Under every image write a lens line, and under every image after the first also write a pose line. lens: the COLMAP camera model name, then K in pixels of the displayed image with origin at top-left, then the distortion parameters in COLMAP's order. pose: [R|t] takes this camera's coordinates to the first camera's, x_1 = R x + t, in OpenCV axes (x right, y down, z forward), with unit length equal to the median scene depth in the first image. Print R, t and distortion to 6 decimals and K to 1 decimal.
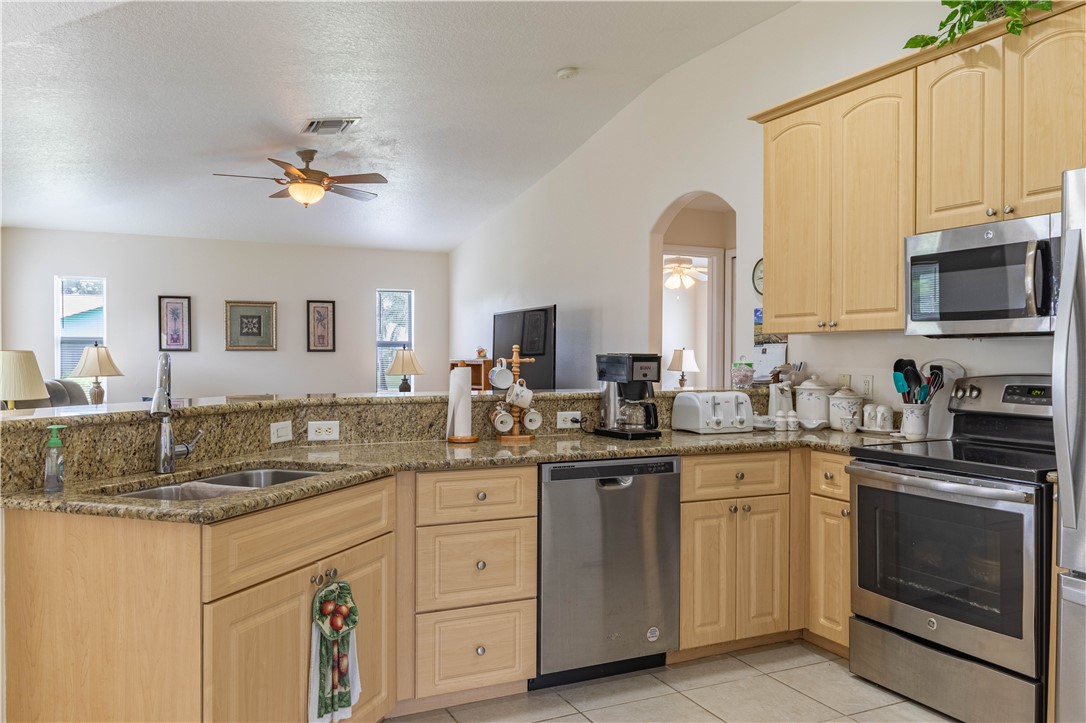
lens RADIAL K [[835.7, 0, 545.2], [0, 835.7, 360.7], [0, 0, 1]] dist [0.013735, -0.002803]
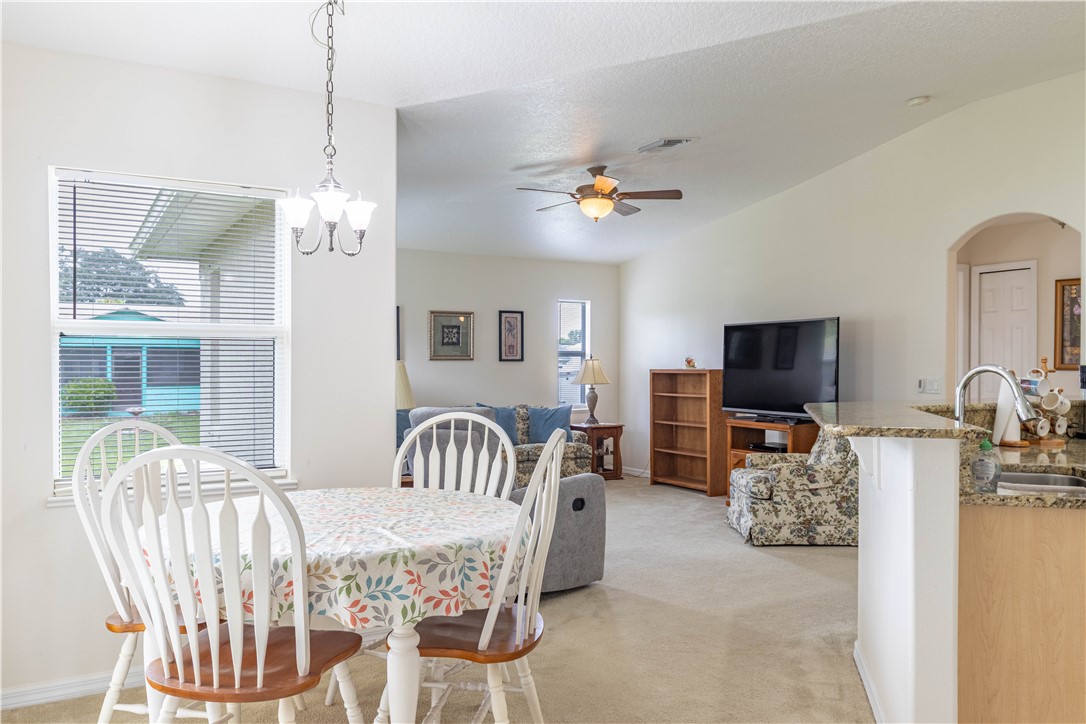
lens RADIAL K [[835.7, 0, 543.3], [0, 835.7, 363.5], [0, 0, 1]] dist [0.013735, -0.002803]
pose [[0.996703, 0.000879, 0.081127, -0.326484], [-0.000273, 0.999972, -0.007479, -0.000635], [-0.081132, 0.007432, 0.996676, -0.014586]]
